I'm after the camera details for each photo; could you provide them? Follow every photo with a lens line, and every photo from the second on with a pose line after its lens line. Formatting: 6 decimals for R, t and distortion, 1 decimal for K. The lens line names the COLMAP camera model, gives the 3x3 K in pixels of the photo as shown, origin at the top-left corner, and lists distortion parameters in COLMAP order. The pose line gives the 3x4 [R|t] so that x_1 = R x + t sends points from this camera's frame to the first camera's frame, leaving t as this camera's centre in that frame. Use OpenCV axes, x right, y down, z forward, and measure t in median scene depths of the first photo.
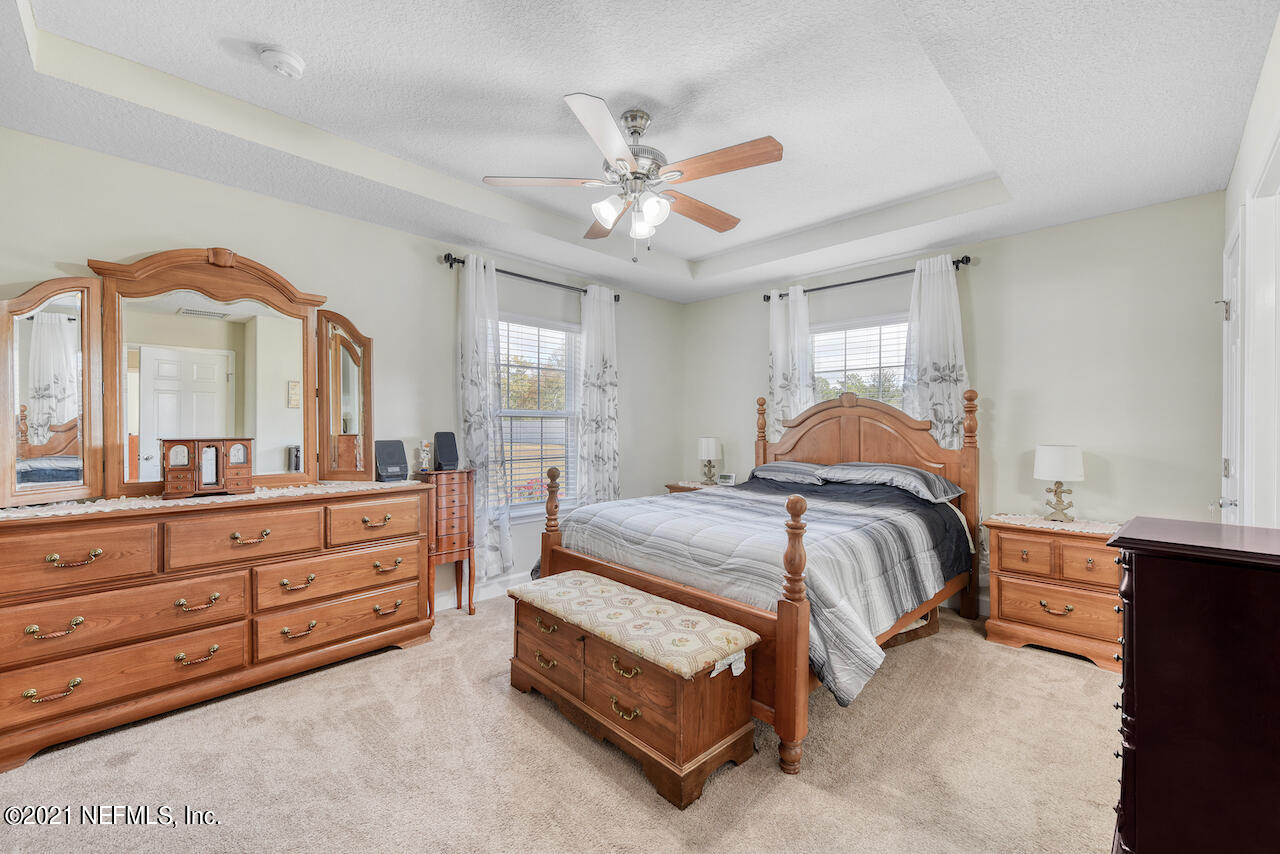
lens RADIAL K [[520.4, 0, 639.1], [0, 520.4, 427.0], [0, 0, 1]] dist [0.023533, -0.000949]
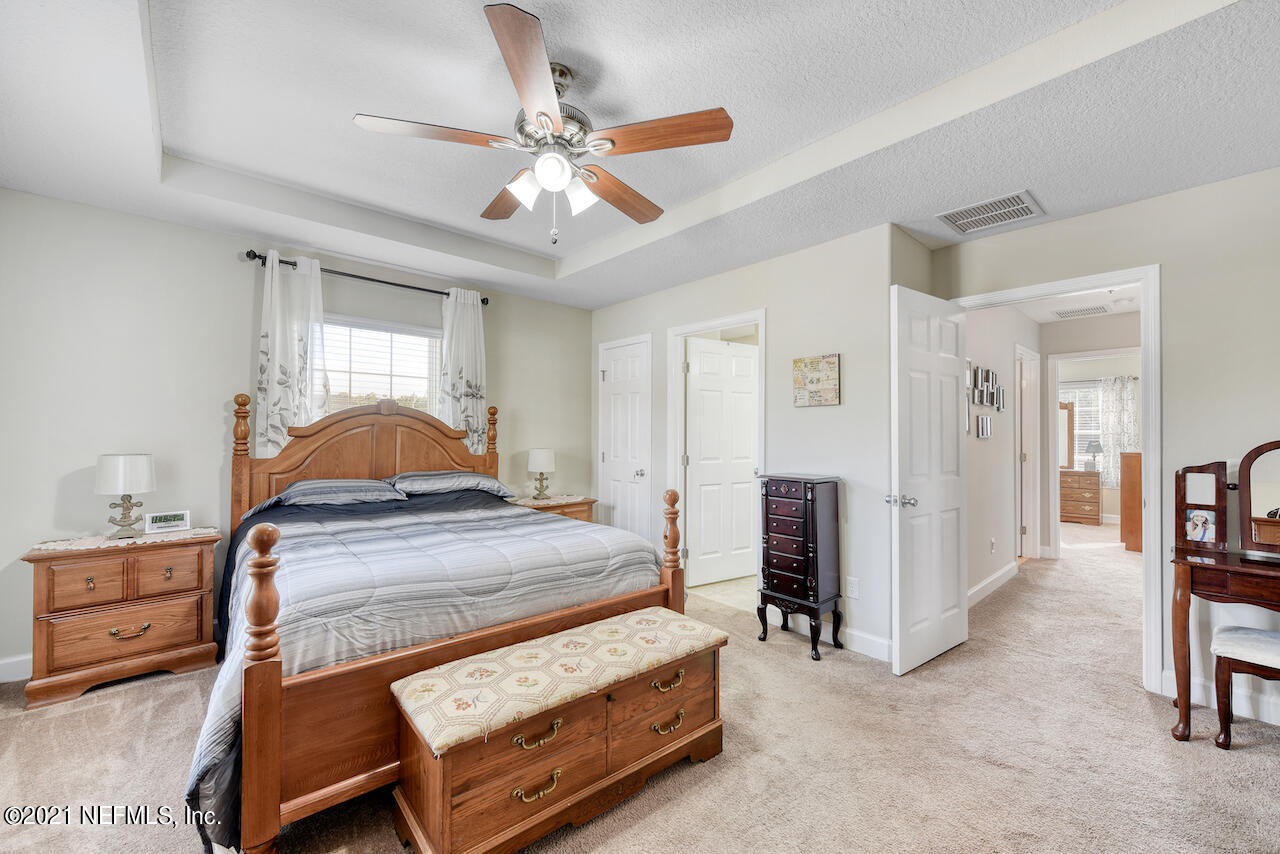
lens RADIAL K [[520.4, 0, 642.2], [0, 520.4, 426.9], [0, 0, 1]] dist [0.023533, -0.000949]
pose [[0.051201, 0.011313, 0.998624, -0.582148], [-0.003693, 0.999931, -0.011138, -0.008887], [-0.998682, -0.003117, 0.051239, 0.563321]]
